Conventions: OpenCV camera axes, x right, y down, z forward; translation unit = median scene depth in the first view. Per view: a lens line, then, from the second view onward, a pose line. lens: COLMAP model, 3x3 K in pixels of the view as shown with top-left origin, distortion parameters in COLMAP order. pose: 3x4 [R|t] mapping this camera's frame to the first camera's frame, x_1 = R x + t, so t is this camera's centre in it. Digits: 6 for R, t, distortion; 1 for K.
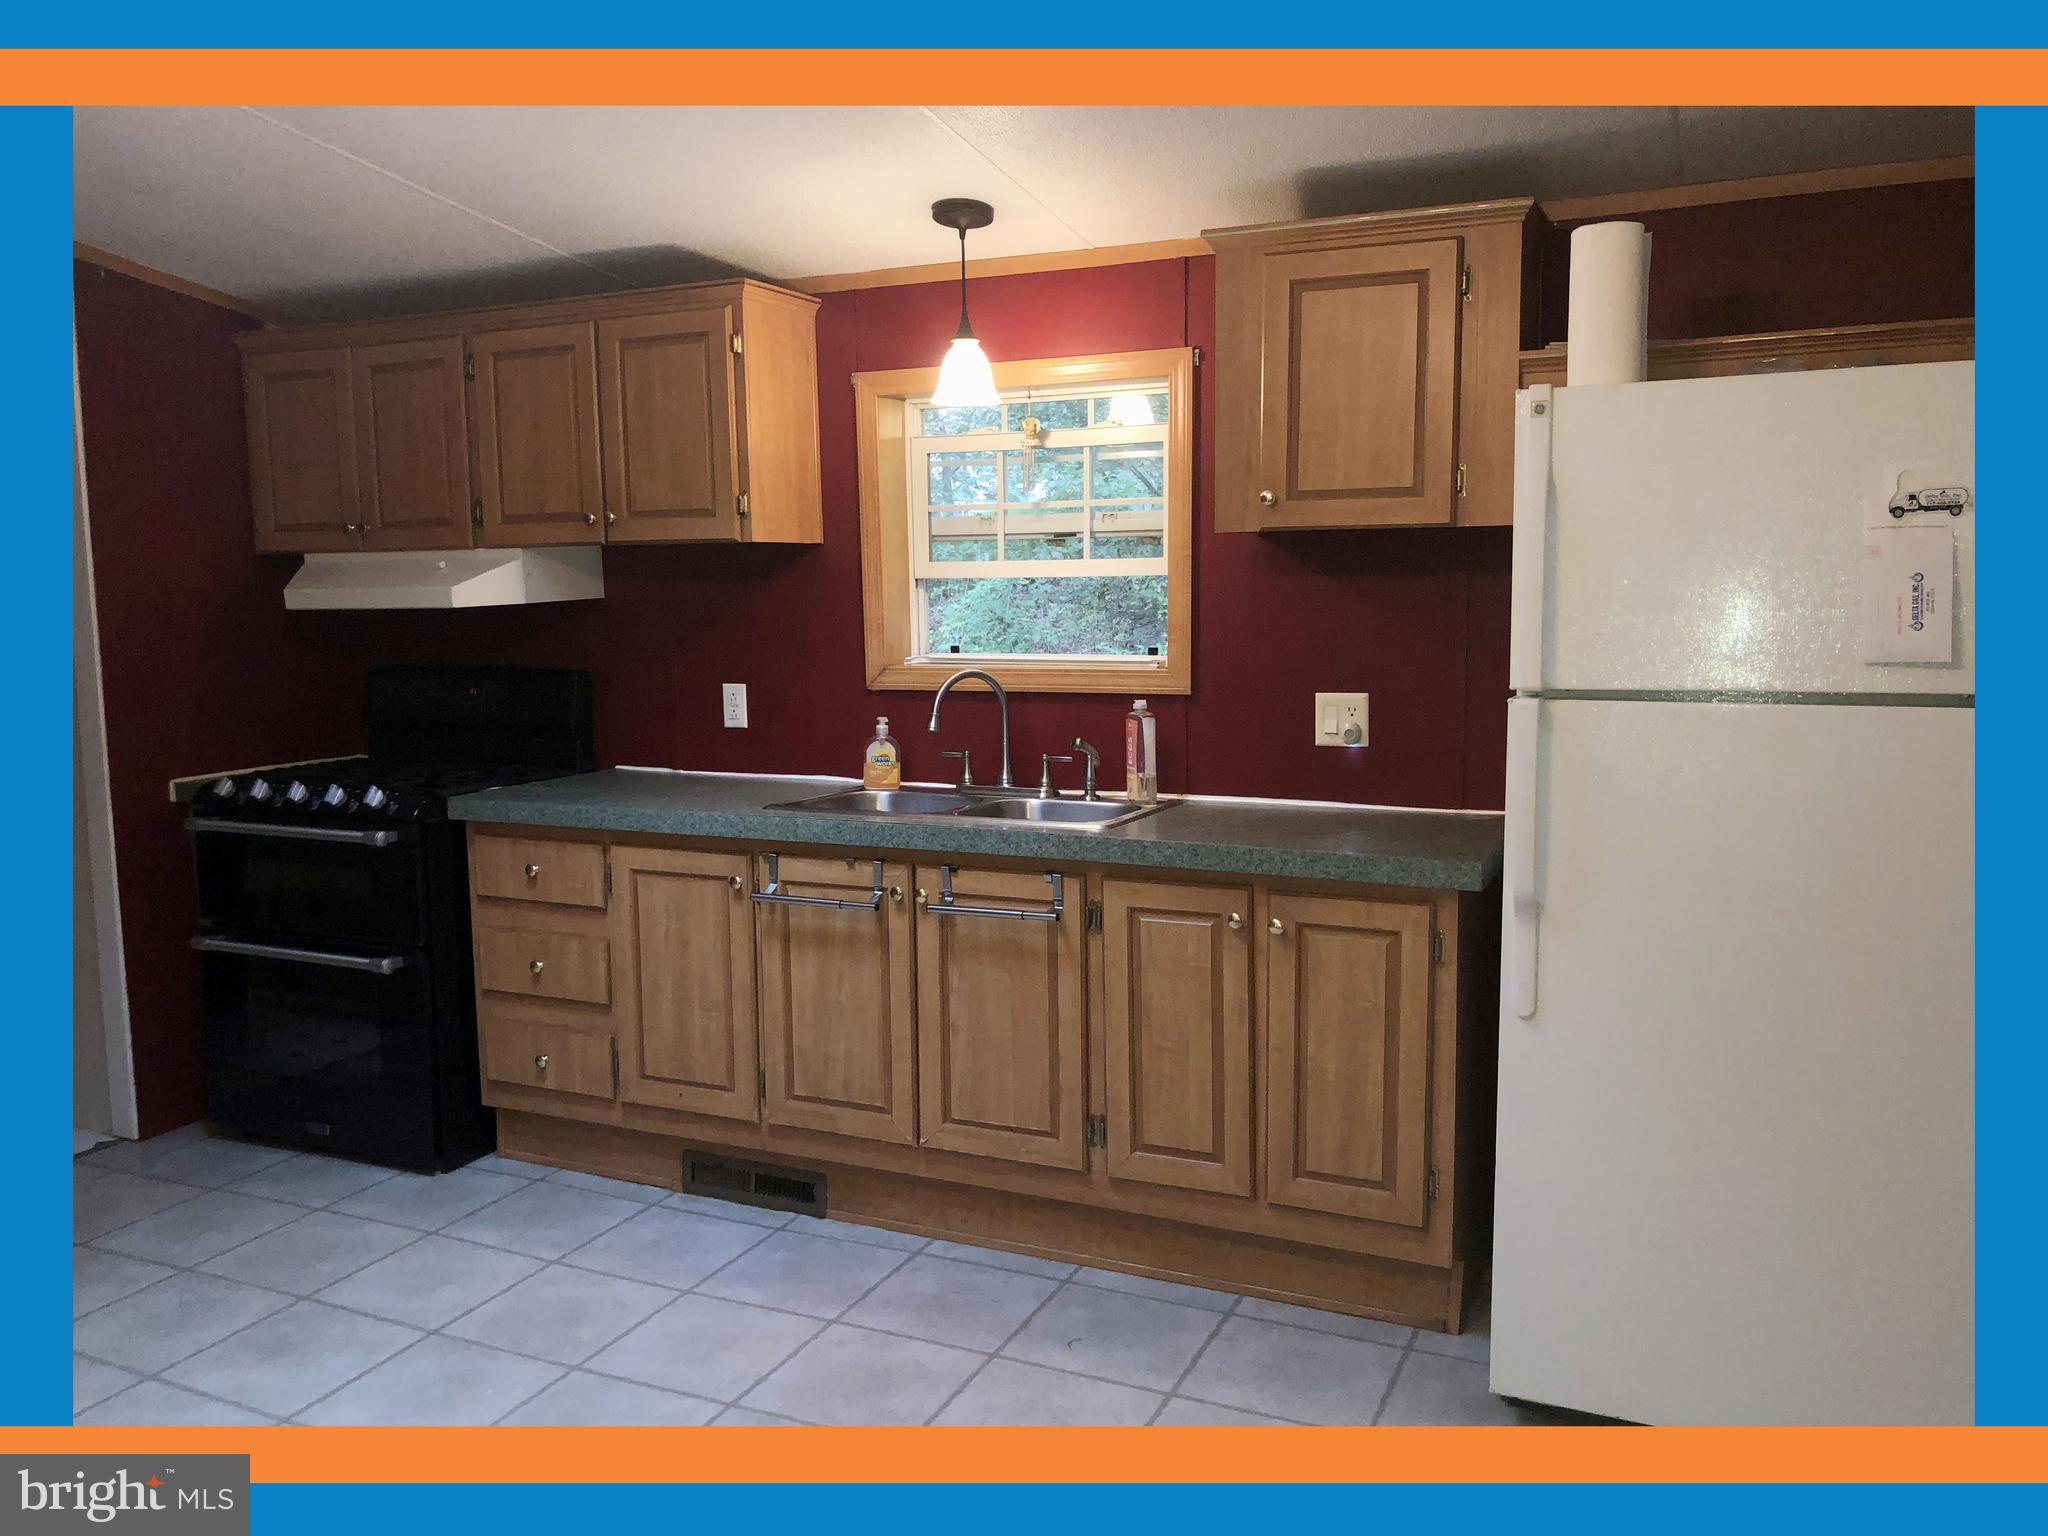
lens RADIAL K [[1563.9, 0, 1027.1], [0, 1563.9, 756.7], [0, 0, 1]] dist [0.047044, -0.101203]
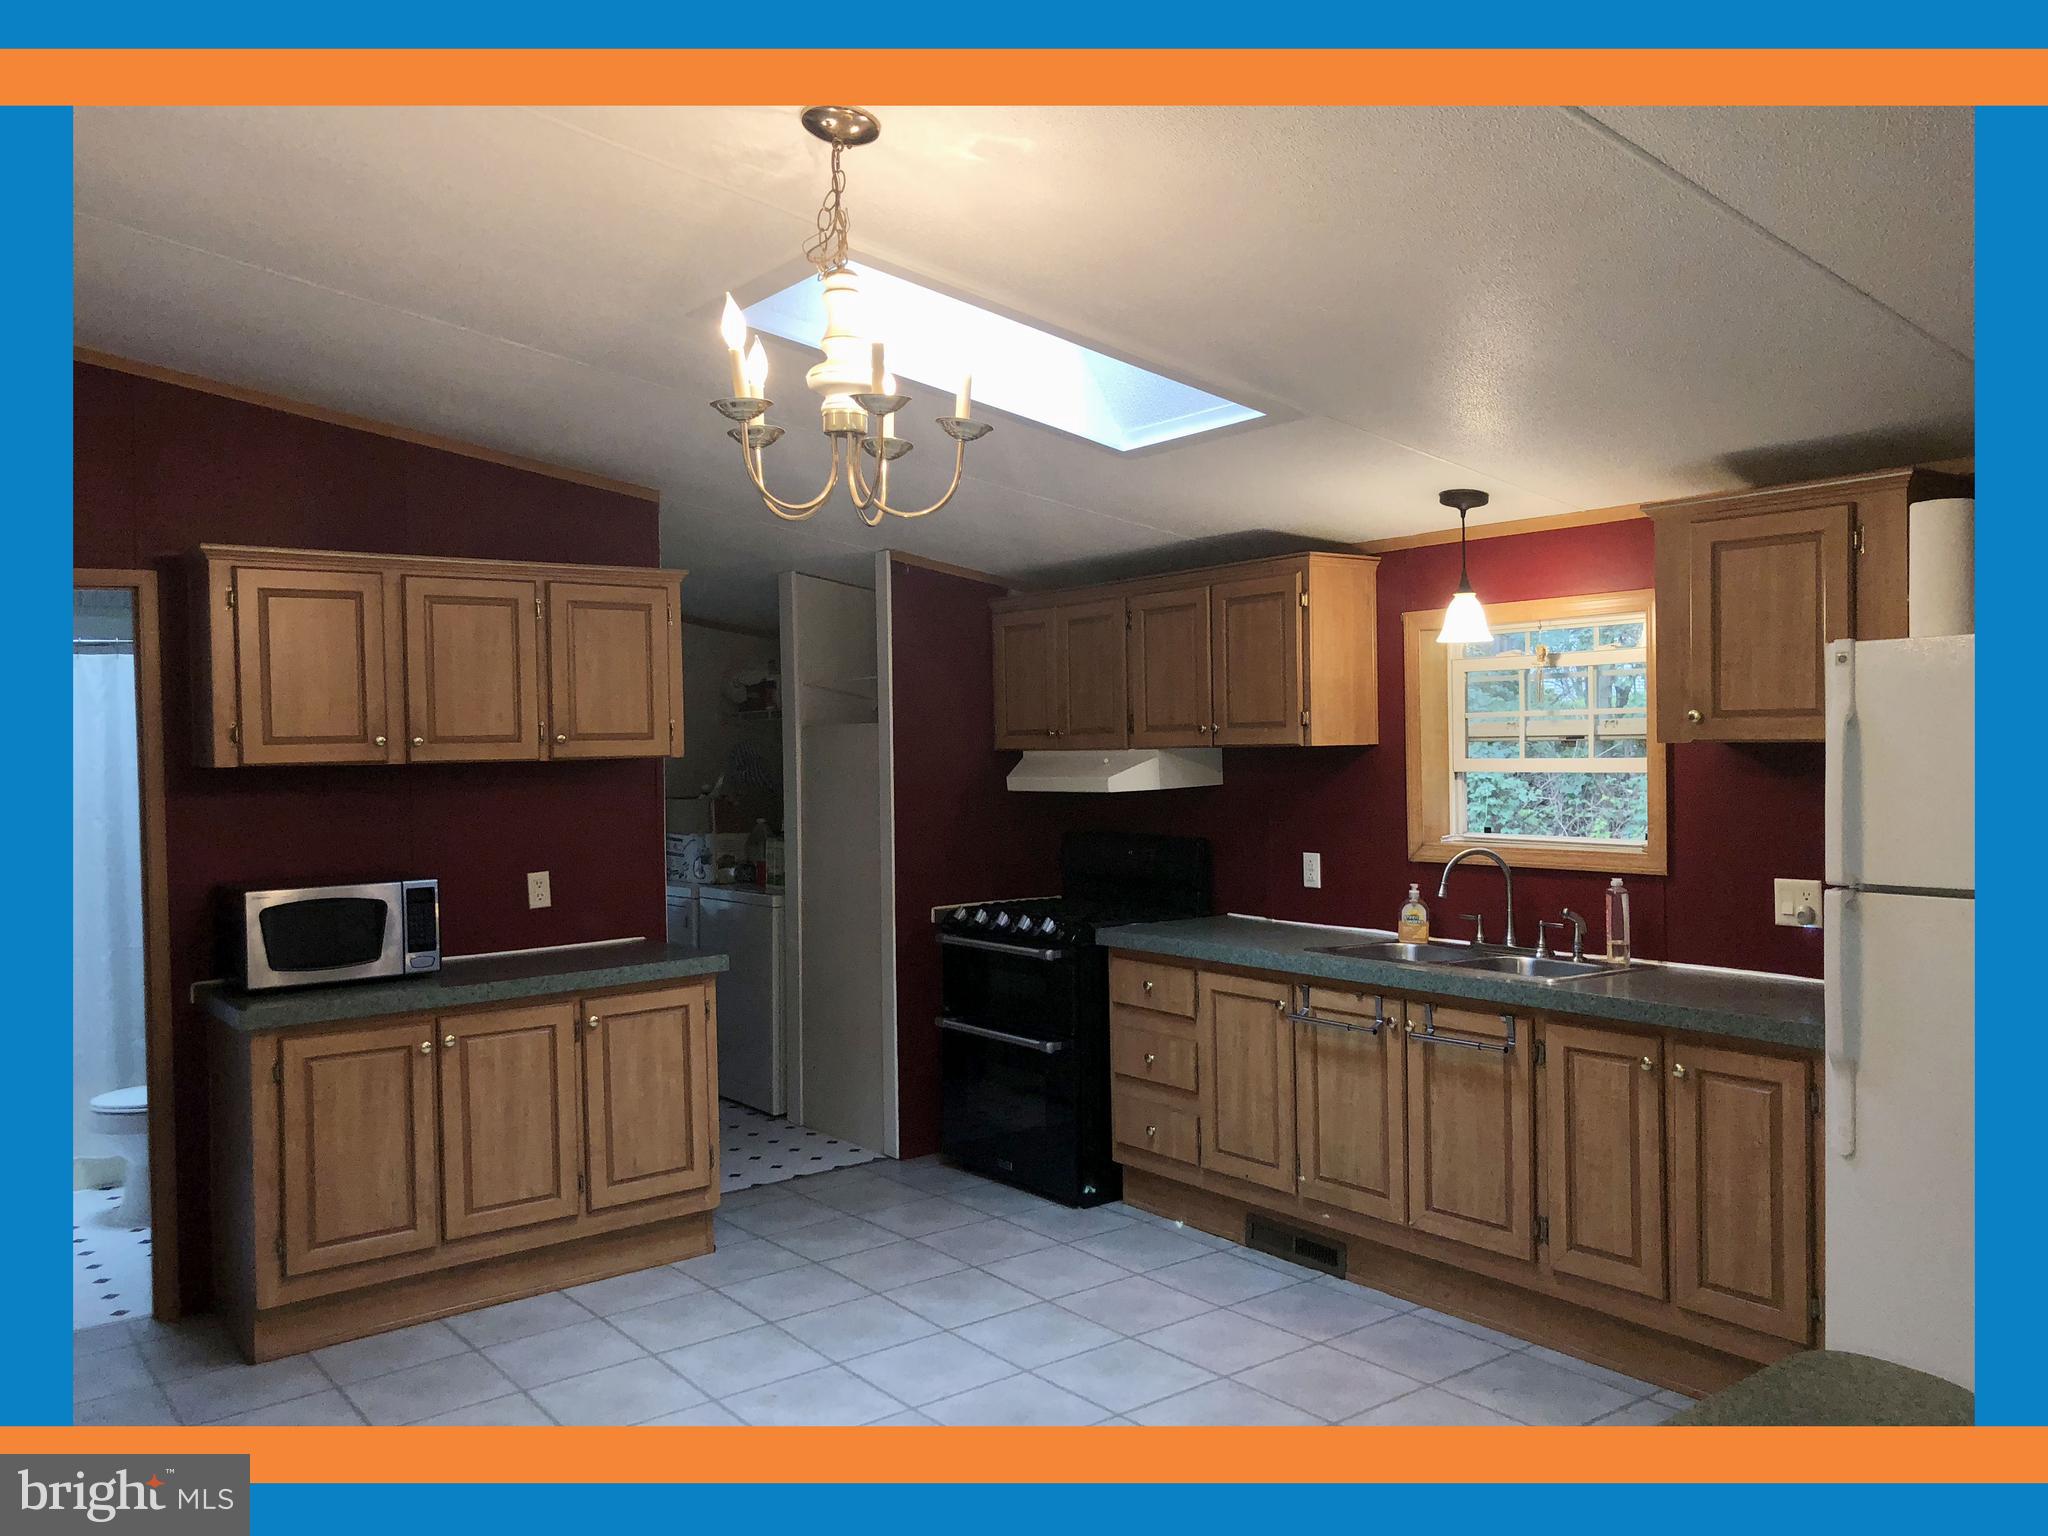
lens RADIAL K [[1563.9, 0, 1027.1], [0, 1563.9, 756.7], [0, 0, 1]] dist [0.047044, -0.101203]
pose [[0.884304, 0.002947, -0.466902, 0.228813], [-0.049609, 0.994913, -0.087677, -0.001304], [0.464268, 0.100696, 0.879952, -0.267614]]
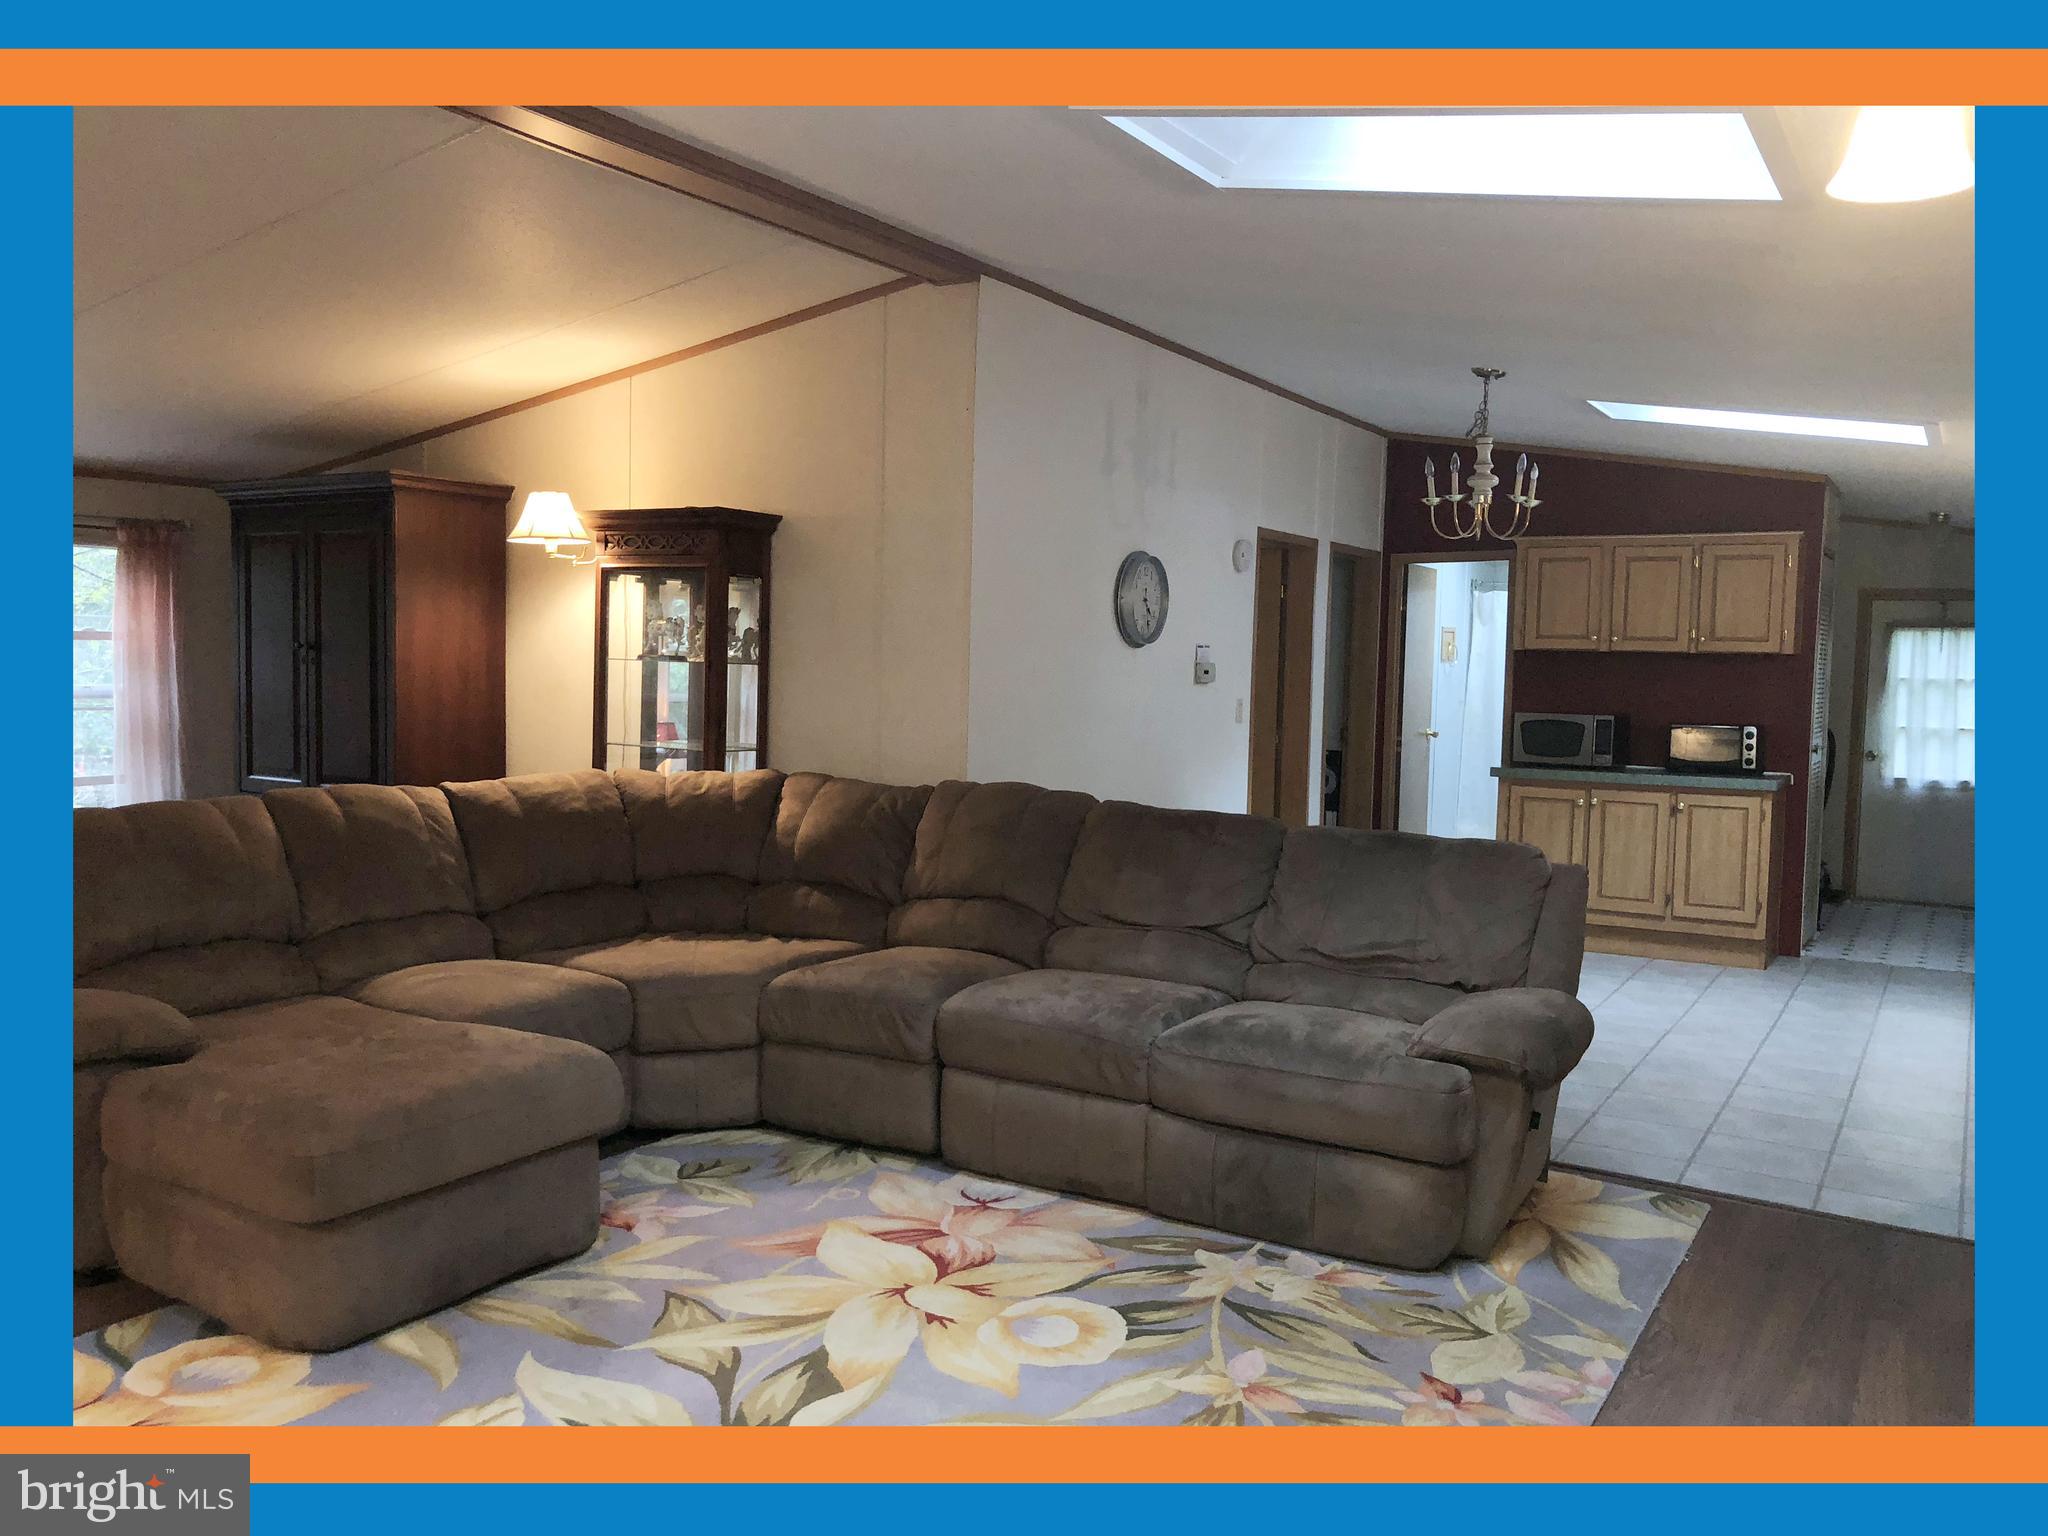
lens RADIAL K [[1563.9, 0, 1027.1], [0, 1563.9, 756.7], [0, 0, 1]] dist [0.047044, -0.101203]
pose [[-0.116884, 0.077916, -0.990084, 1.598568], [-0.138033, 0.985967, 0.093888, -0.029198], [0.983506, 0.147639, -0.104489, 0.048700]]
